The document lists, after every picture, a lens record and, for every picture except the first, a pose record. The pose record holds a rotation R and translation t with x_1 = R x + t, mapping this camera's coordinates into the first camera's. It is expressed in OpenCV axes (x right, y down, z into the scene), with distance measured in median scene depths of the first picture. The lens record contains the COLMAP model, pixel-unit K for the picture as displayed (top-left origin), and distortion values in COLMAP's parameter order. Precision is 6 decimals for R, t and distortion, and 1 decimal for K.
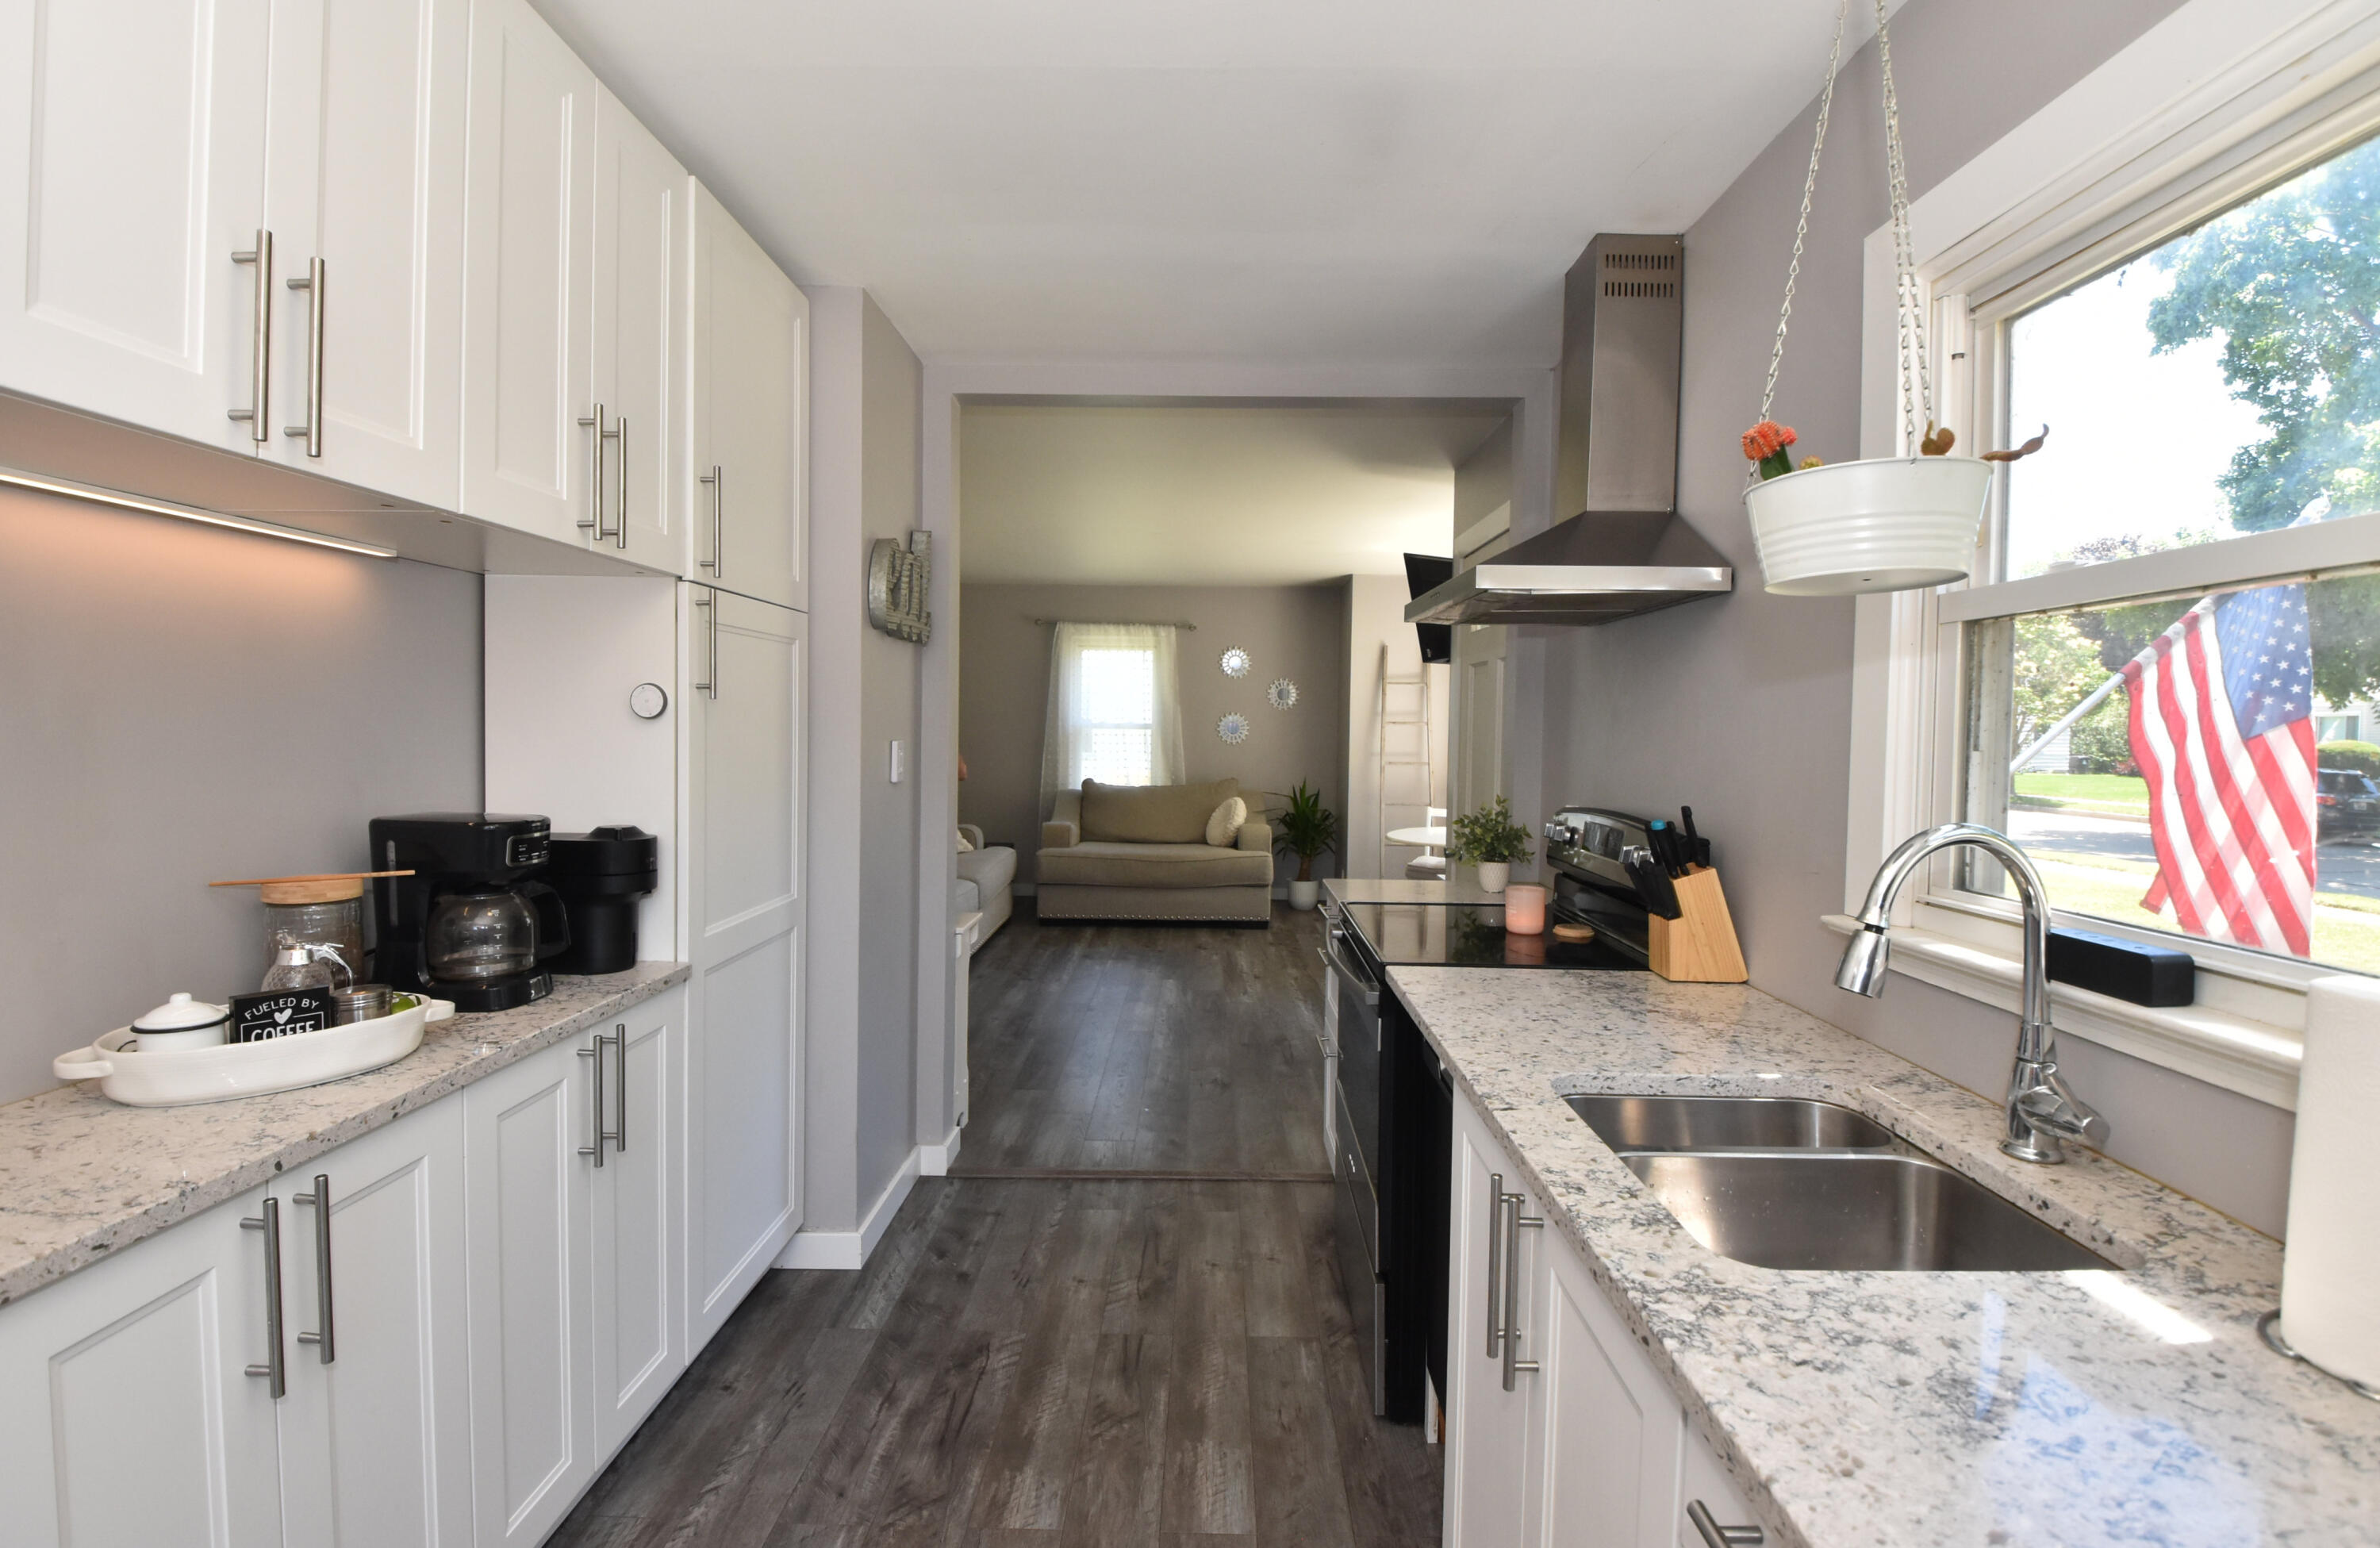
lens RADIAL K [[1062.6, 0, 1188.6], [0, 1062.6, 749.3], [0, 0, 1]] dist [0.007643, -0.020522]
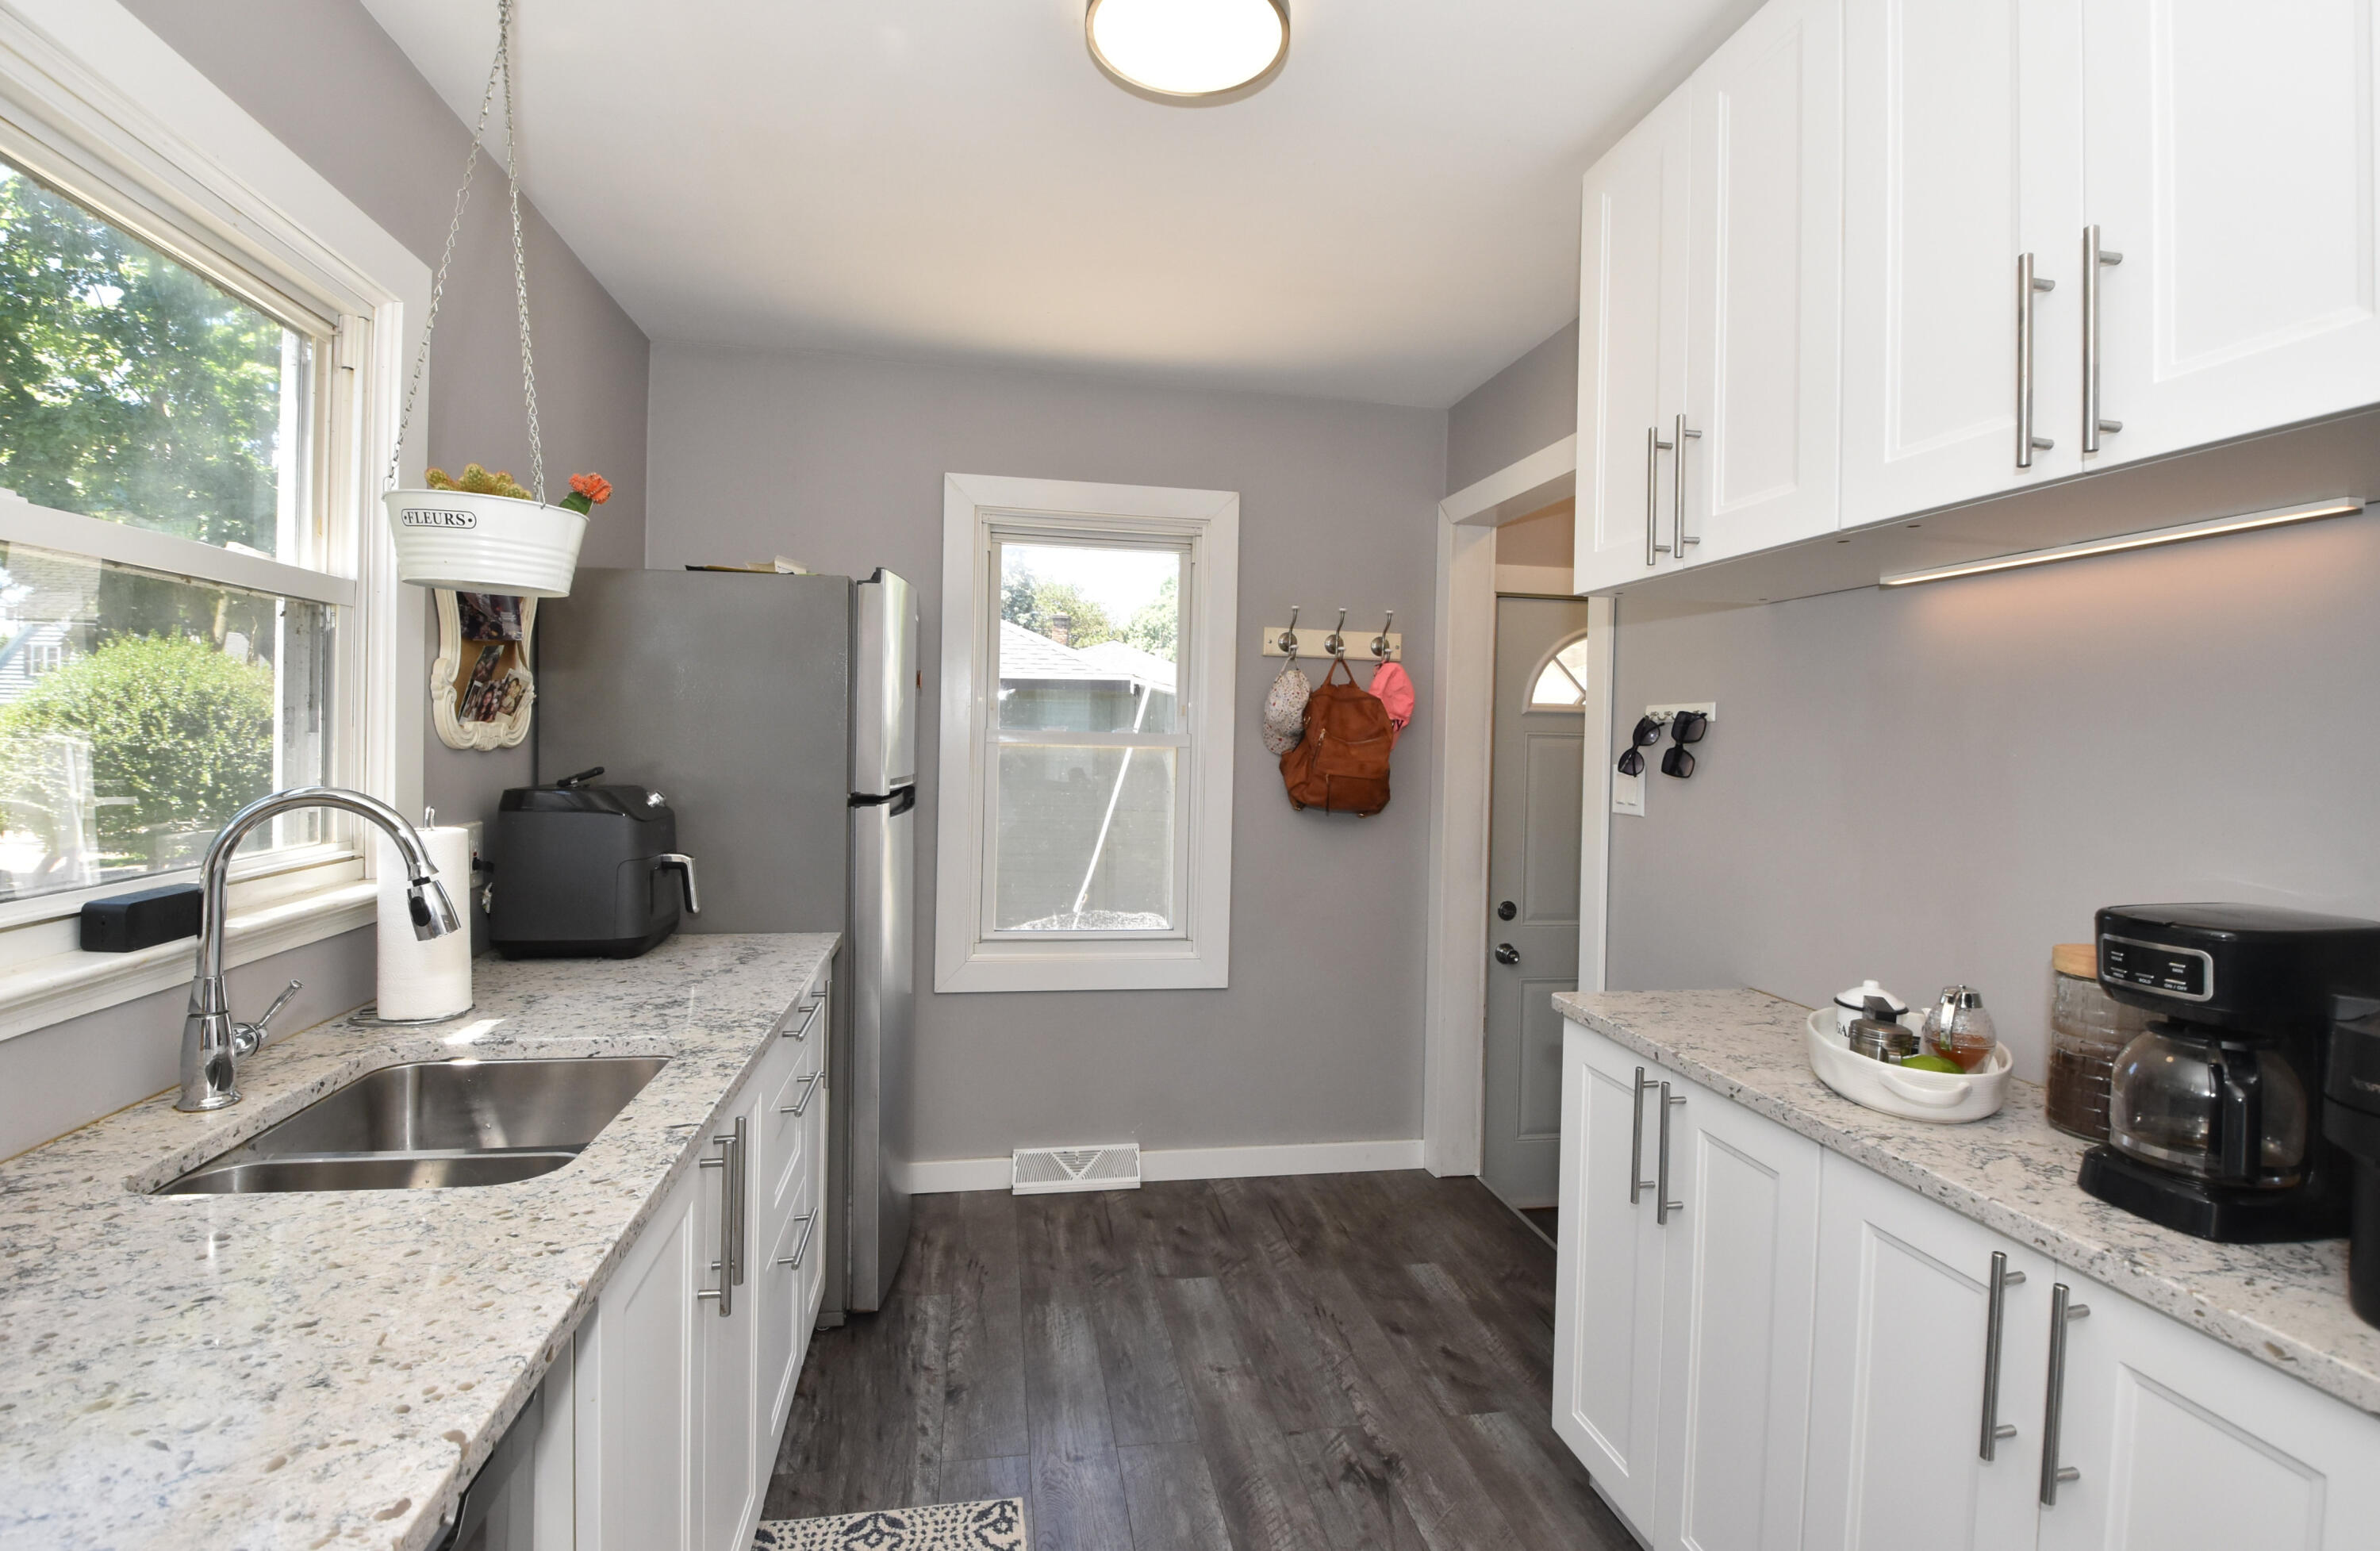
lens RADIAL K [[1062.5, 0, 1188.6], [0, 1062.5, 750.8], [0, 0, 1]] dist [0.007643, -0.020522]
pose [[-0.978585, -0.036292, -0.202617, 0.046092], [-0.042975, 0.998664, 0.028683, -0.022171], [0.201305, 0.036776, -0.978838, 1.353995]]
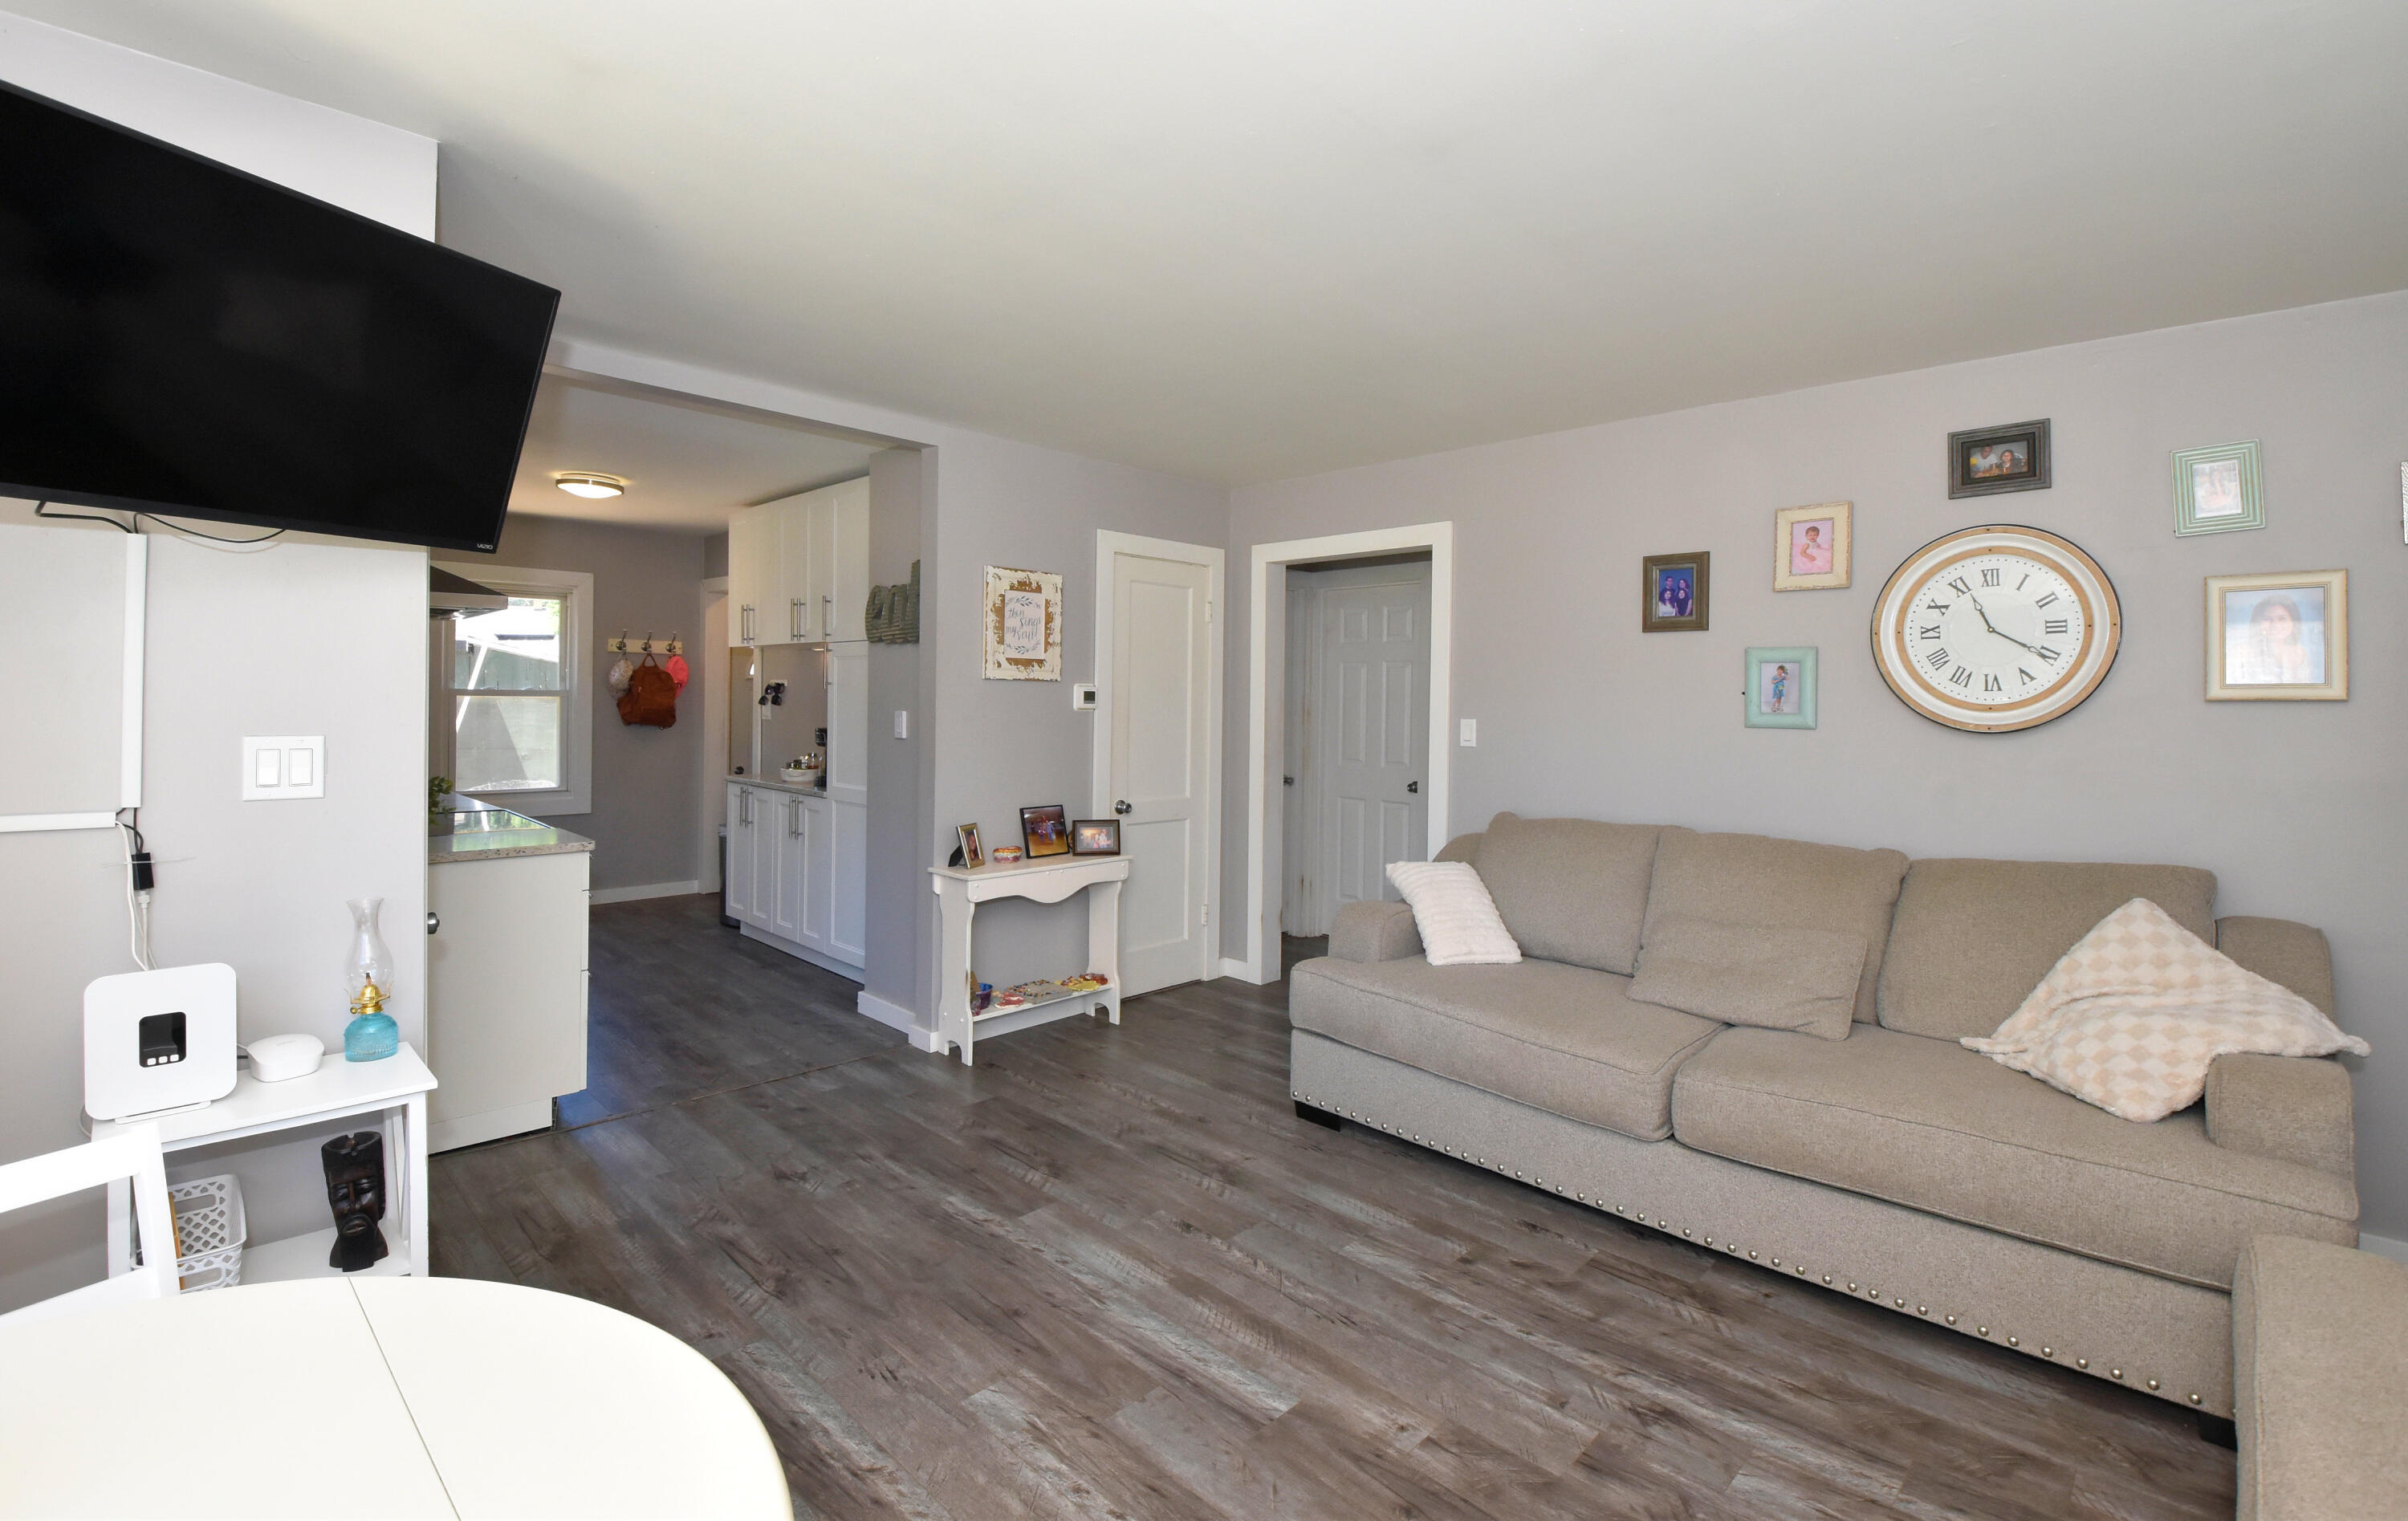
lens RADIAL K [[1085.5, 0, 1207.4], [0, 1085.5, 712.7], [0, 0, 1]] dist [0.034214, -0.039233]
pose [[-0.696338, -0.016719, -0.717520, 0.824489], [-0.041870, 0.998972, 0.017357, -0.076854], [0.716492, 0.042129, -0.696322, 3.731602]]
